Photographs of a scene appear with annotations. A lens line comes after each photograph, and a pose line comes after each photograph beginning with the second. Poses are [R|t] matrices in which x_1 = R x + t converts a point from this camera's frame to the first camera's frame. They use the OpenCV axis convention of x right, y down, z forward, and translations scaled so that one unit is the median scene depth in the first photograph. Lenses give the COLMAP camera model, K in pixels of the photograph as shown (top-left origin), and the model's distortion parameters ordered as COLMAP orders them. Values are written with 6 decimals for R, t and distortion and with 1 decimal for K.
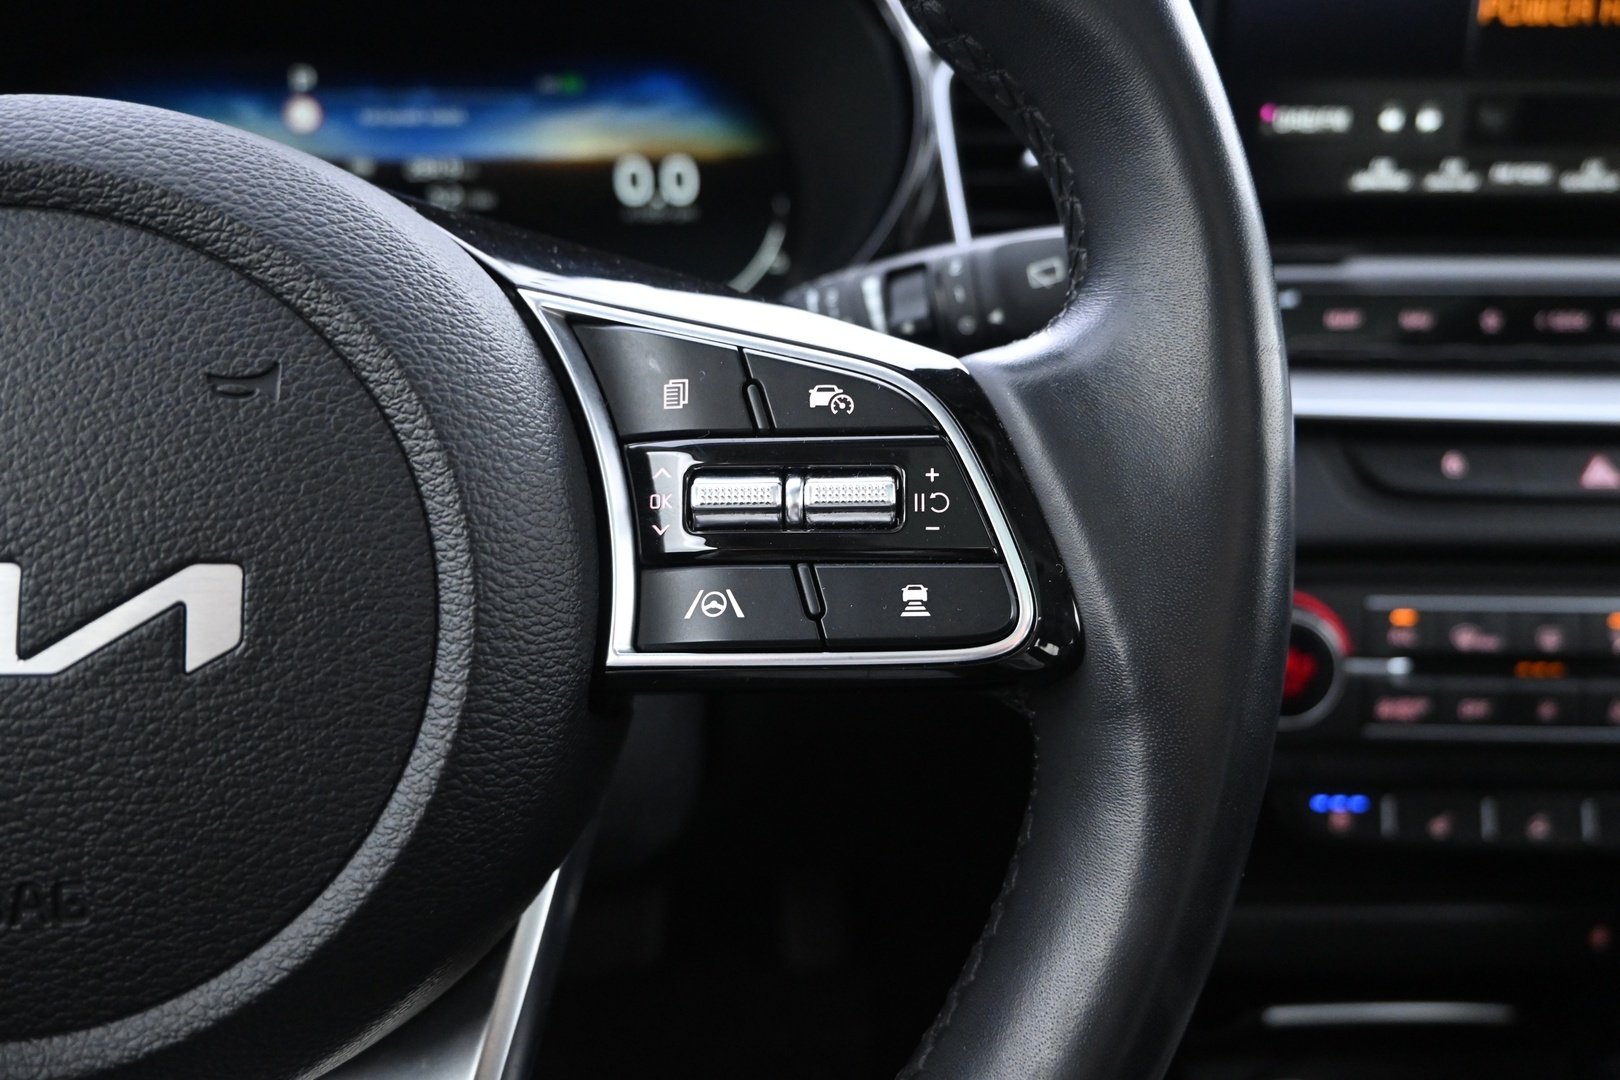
lens RADIAL K [[1089.3, 0, 805.7], [0, 1089.3, 508.1], [0, 0, 1]] dist [-0.016533, 0.001588]
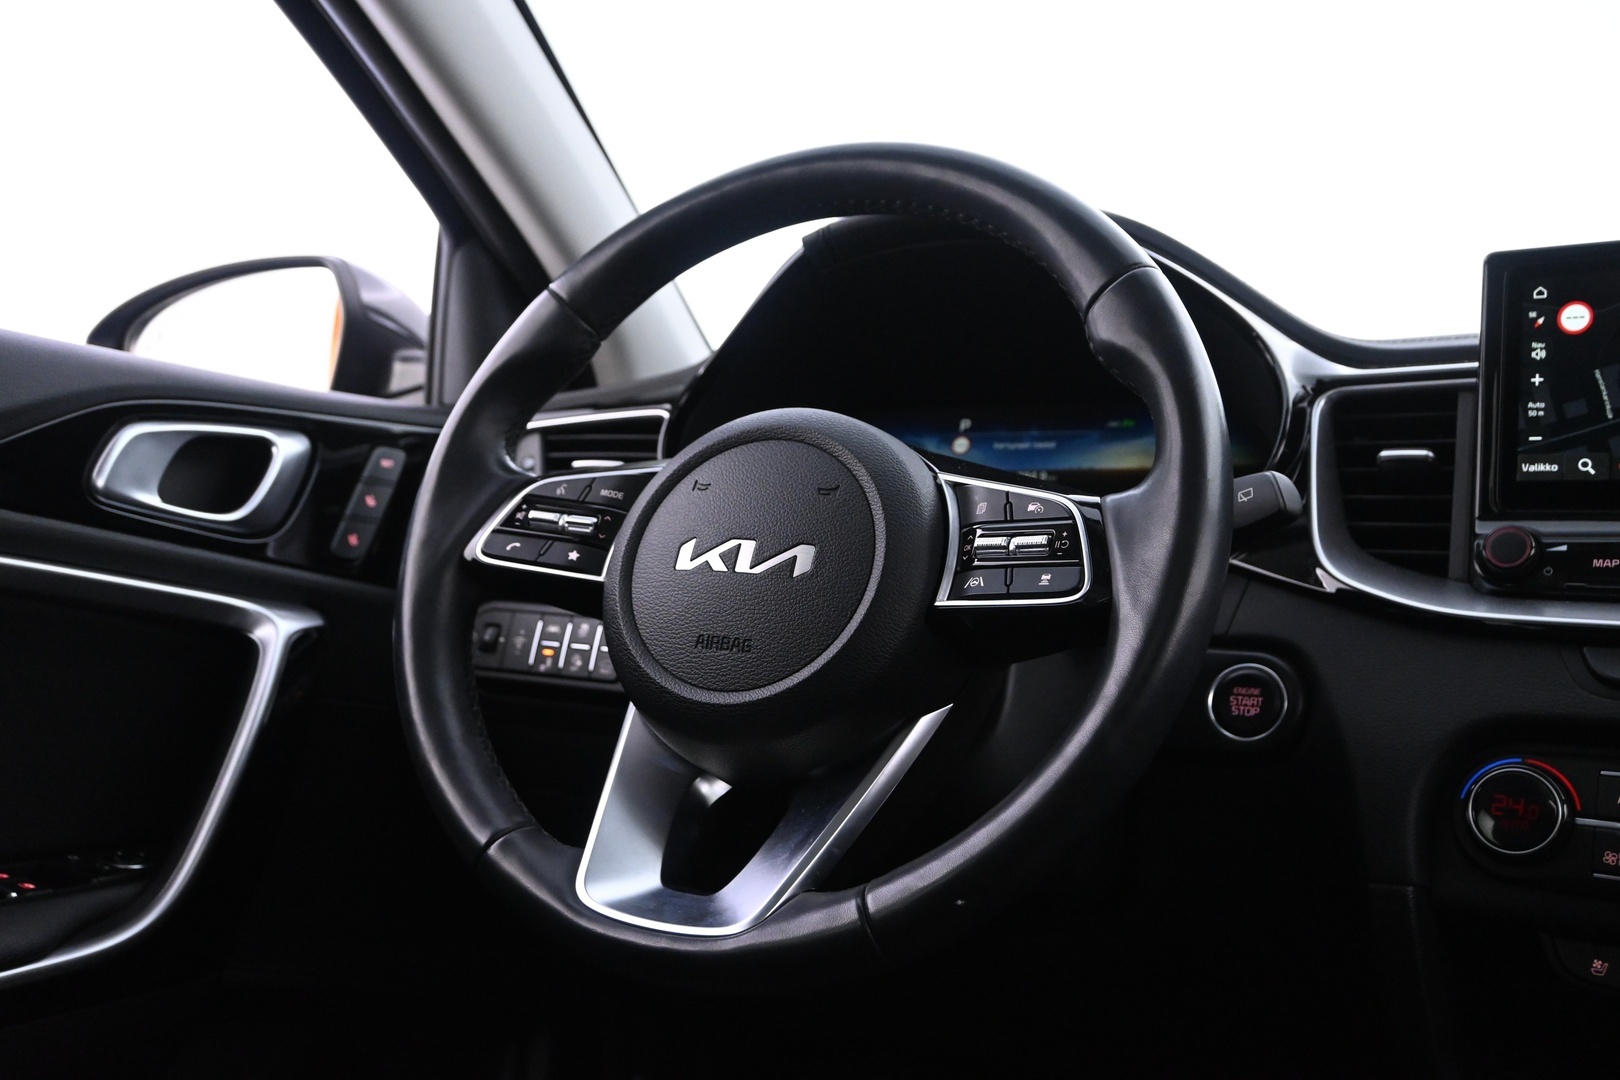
lens RADIAL K [[1526.6, 0, 805.3], [0, 1526.6, 539.5], [0, 0, 1]] dist [-0.004325, 0.000000]
pose [[0.808330, -0.006489, -0.588694, 0.826273], [-0.187561, 0.944998, -0.267954, 0.500310], [0.558054, 0.327011, 0.762653, -0.951595]]
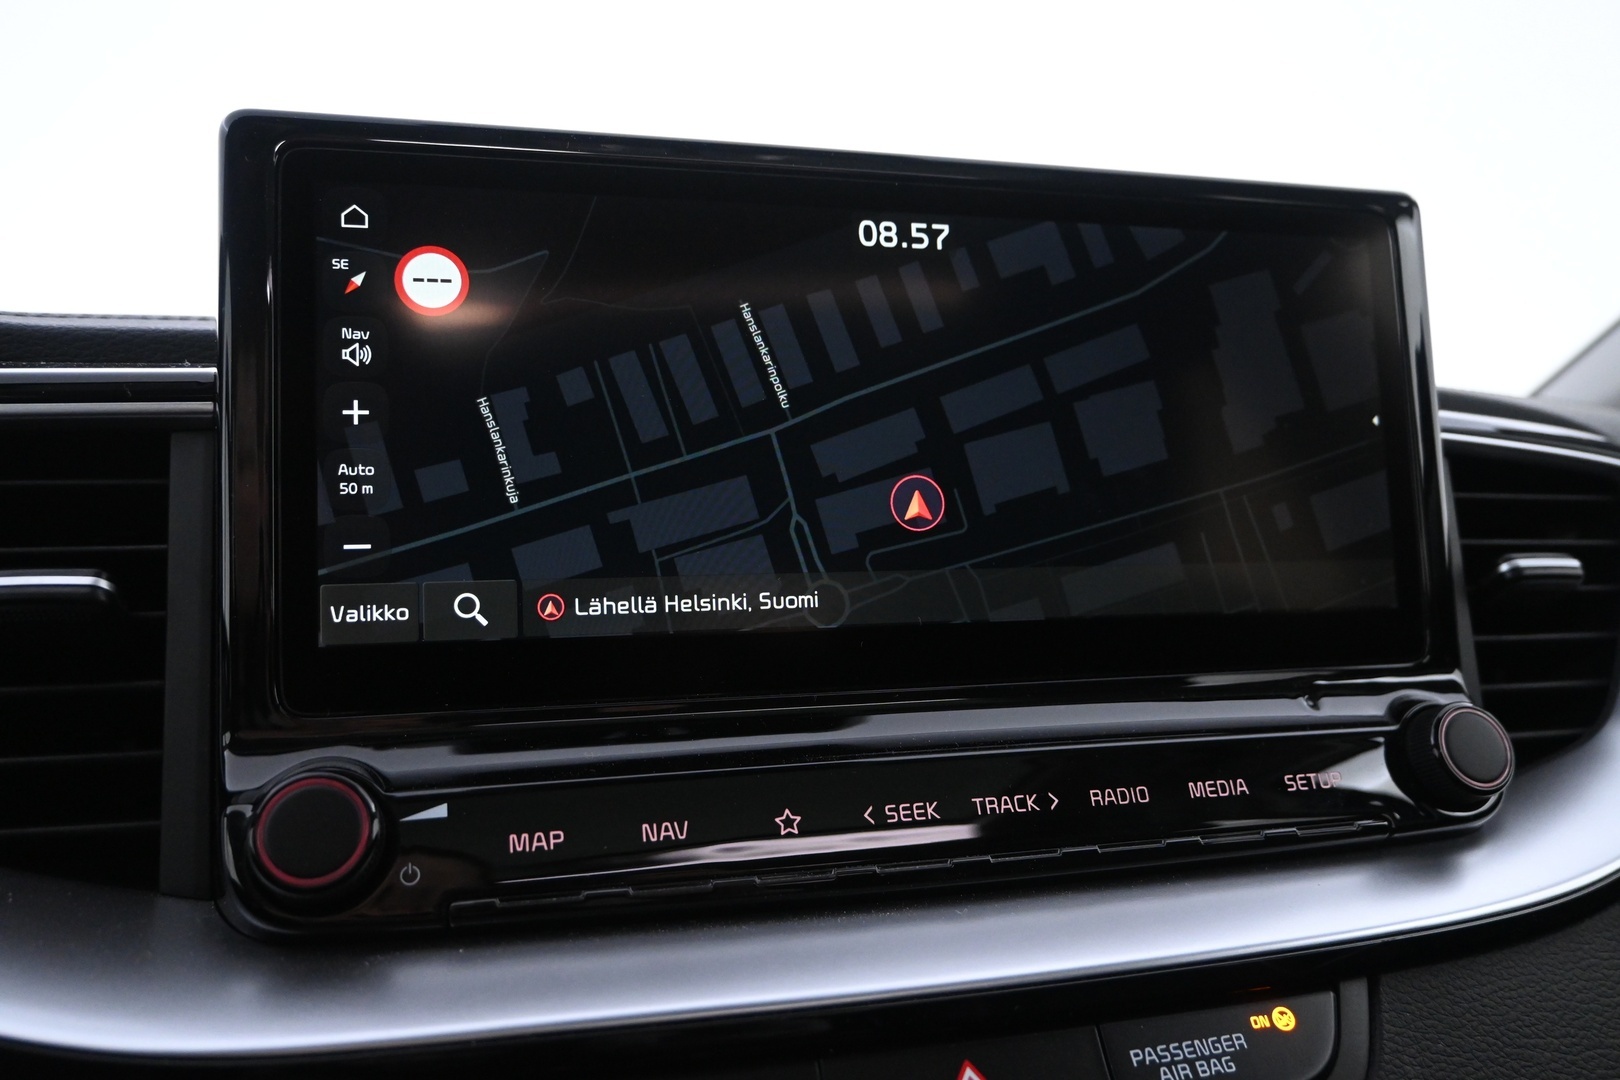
lens RADIAL K [[1205.0, 0, 813.7], [0, 1205.0, 545.6], [0, 0, 1]] dist [0.004752, 0.000598]
pose [[0.968848, -0.040215, 0.244369, 0.502622], [0.118099, 0.942332, -0.313149, -0.104335], [-0.217683, 0.332254, 0.917726, 0.397491]]
